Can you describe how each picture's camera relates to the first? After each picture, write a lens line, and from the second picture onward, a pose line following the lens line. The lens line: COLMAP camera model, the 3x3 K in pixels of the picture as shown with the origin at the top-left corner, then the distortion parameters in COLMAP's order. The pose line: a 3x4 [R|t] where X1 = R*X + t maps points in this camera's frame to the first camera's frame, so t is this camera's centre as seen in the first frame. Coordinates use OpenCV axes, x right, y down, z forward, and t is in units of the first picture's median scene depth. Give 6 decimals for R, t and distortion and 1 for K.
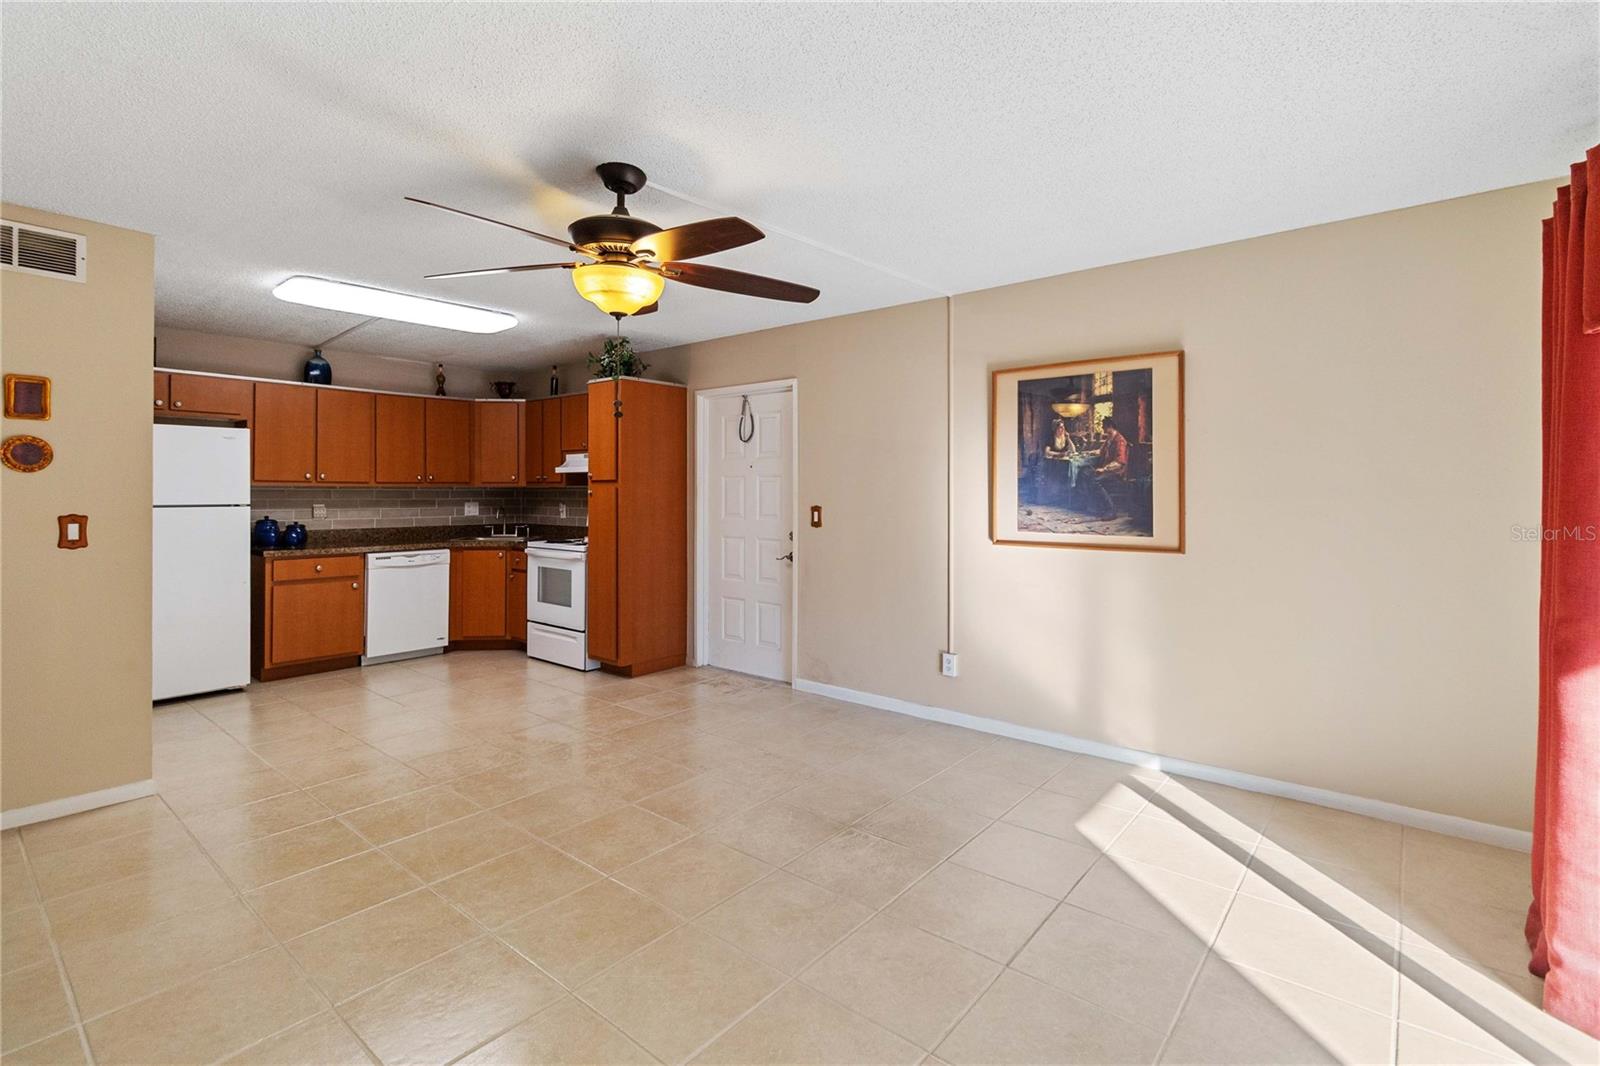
lens RADIAL K [[742.0, 0, 802.1], [0, 742.0, 489.9], [0, 0, 1]] dist [0.001797, 0.000038]
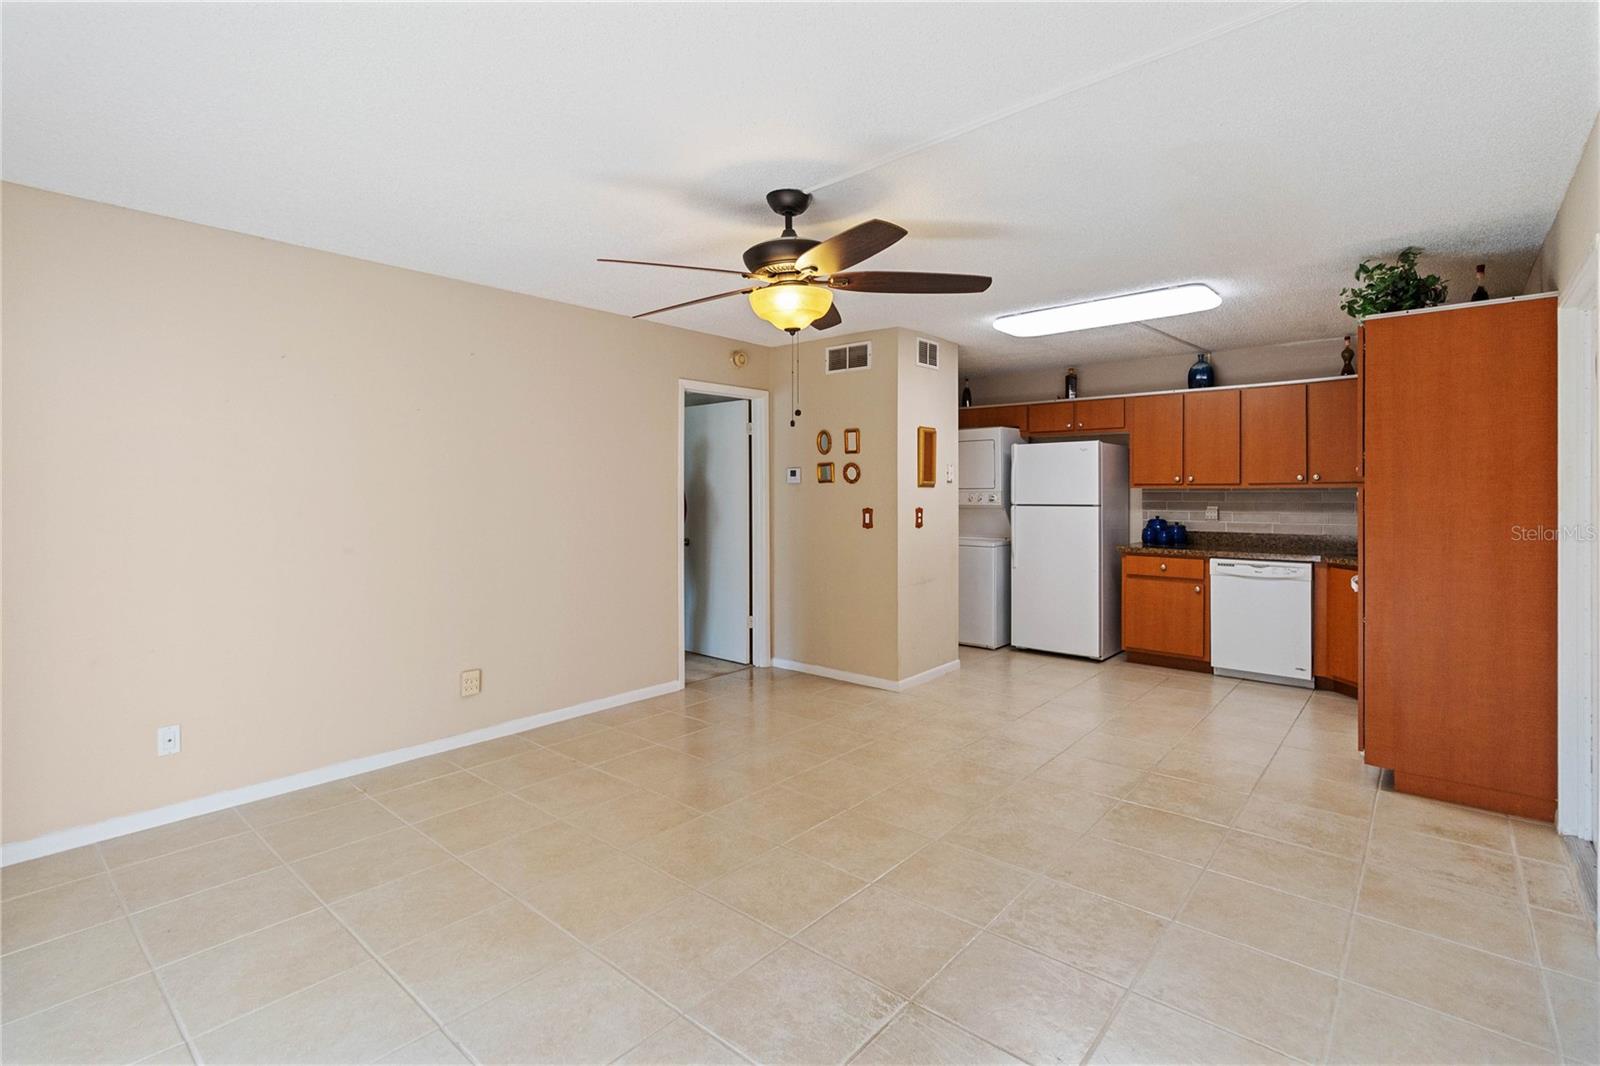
lens RADIAL K [[742.0, 0, 802.1], [0, 742.0, 489.9], [0, 0, 1]] dist [0.001797, 0.000038]
pose [[-0.016583, -0.004332, -0.999853, 0.400131], [0.003224, 0.999985, -0.004386, -0.000380], [0.999857, -0.003296, -0.016568, 0.501119]]
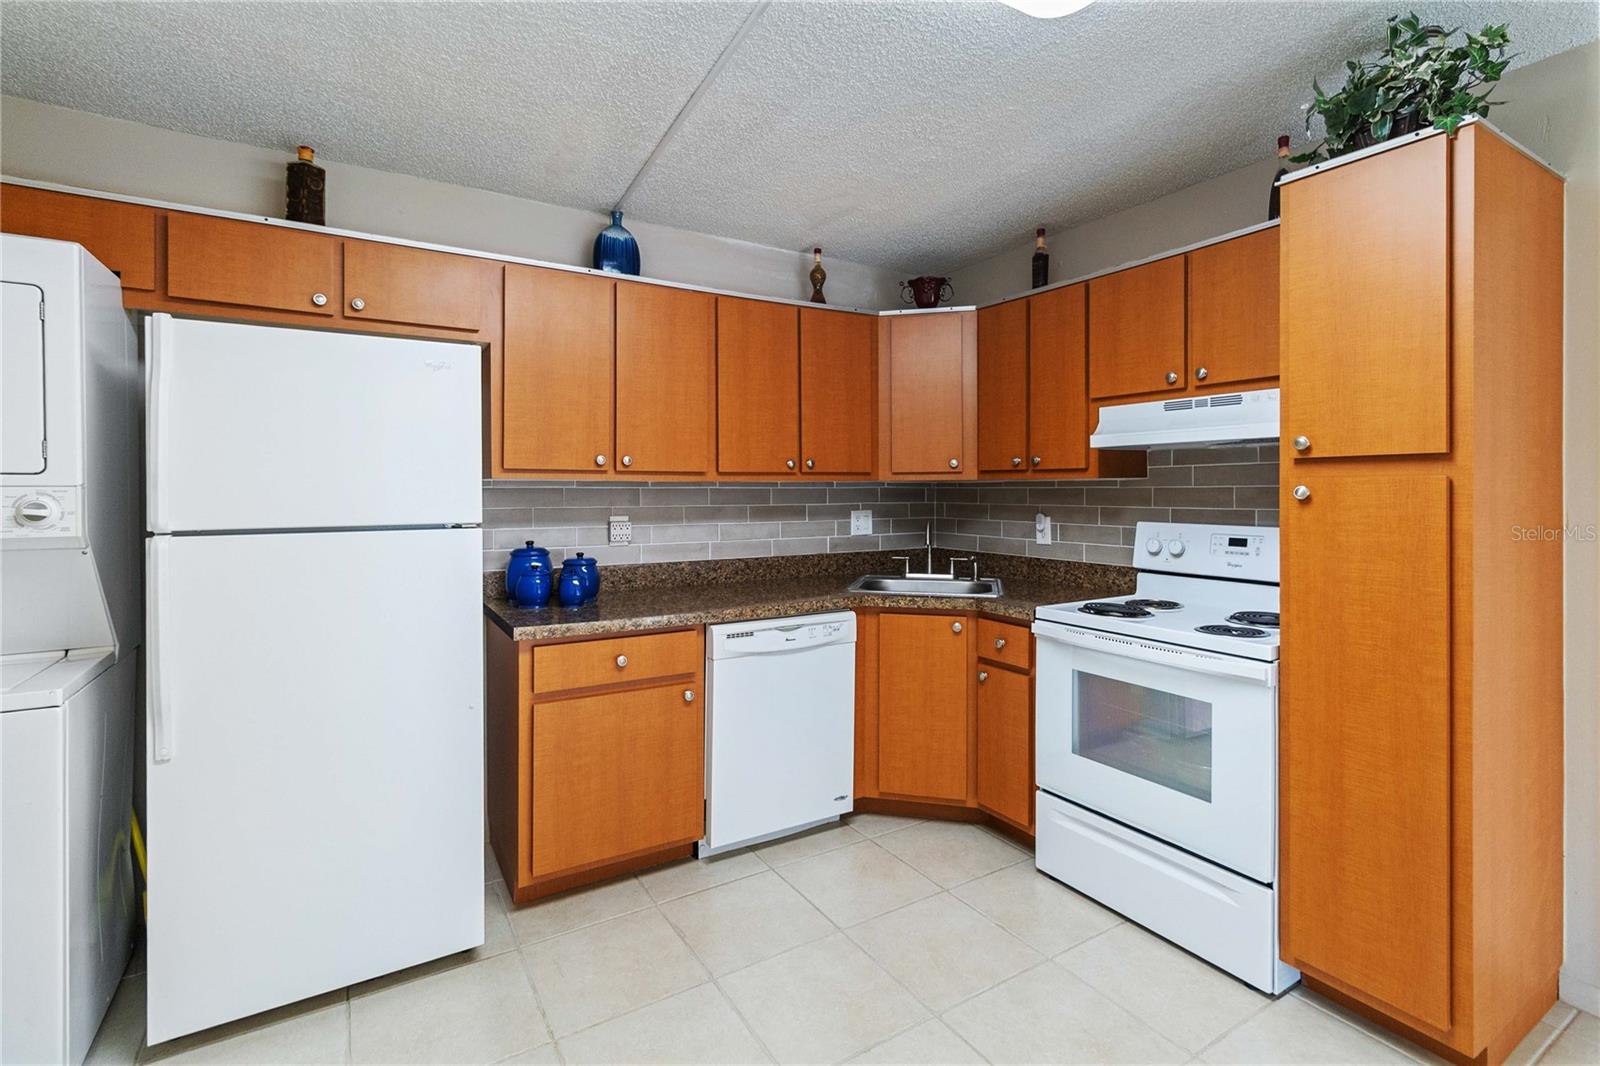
lens RADIAL K [[742.0, 0, 802.1], [0, 742.0, 489.9], [0, 0, 1]] dist [0.001797, 0.000038]
pose [[0.946849, -0.002358, -0.321671, -0.394546], [0.003457, 0.999990, 0.002846, 0.000106], [0.321661, -0.003806, 0.946847, 0.598095]]
